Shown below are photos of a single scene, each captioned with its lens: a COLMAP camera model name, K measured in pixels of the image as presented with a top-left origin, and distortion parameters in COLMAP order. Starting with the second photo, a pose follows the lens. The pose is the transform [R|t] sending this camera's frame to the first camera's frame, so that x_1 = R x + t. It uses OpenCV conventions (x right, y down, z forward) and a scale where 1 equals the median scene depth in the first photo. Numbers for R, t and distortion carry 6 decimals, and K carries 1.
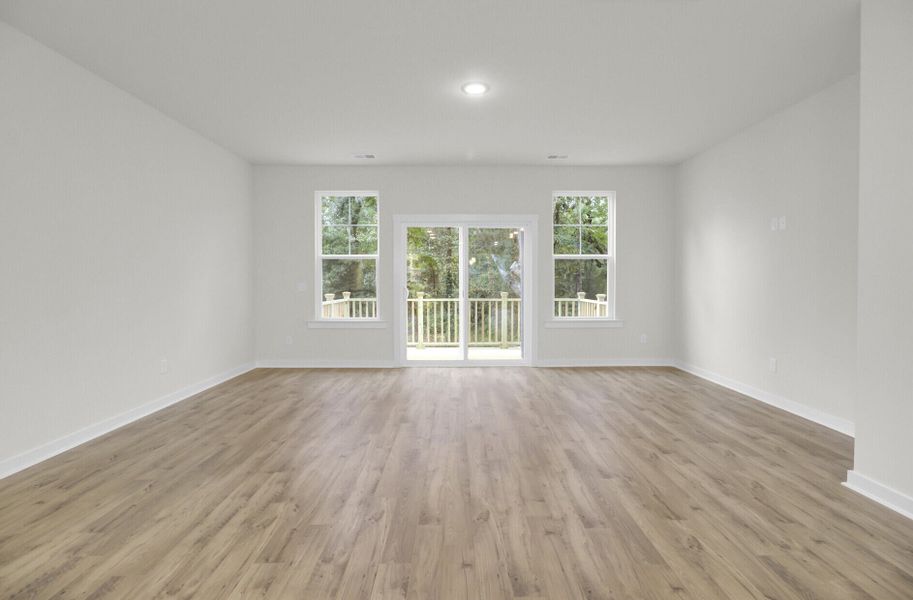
lens RADIAL K [[421.3, 0, 453.4], [0, 421.3, 297.2], [0, 0, 1]] dist [-0.003270, 0.000732]
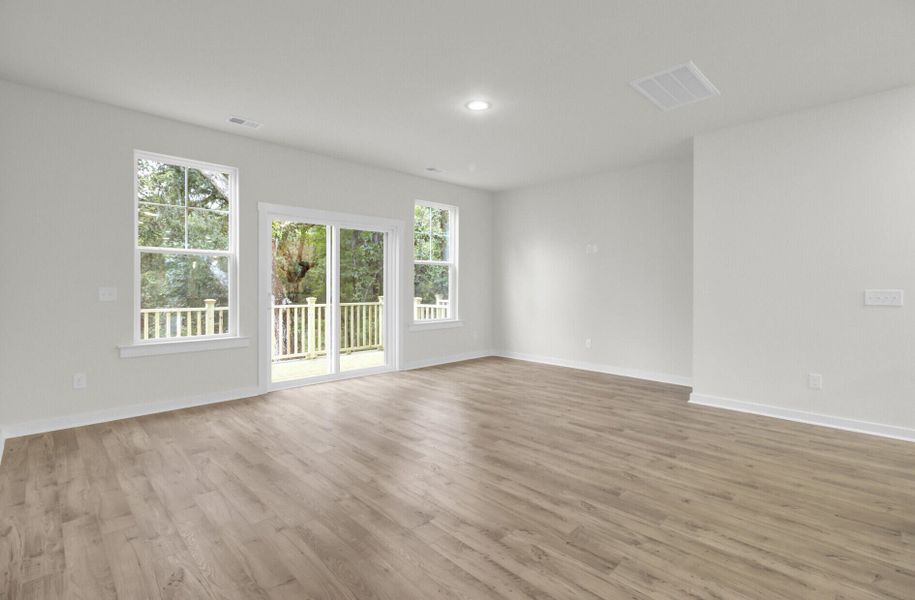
lens RADIAL K [[422.2, 0, 477.2], [0, 422.2, 303.8], [0, 0, 1]] dist [-0.003270, 0.000732]
pose [[0.710997, -0.028111, 0.702633, -0.916611], [0.020819, 0.999604, 0.018925, -0.025912], [-0.702887, 0.001172, 0.711300, 0.334660]]
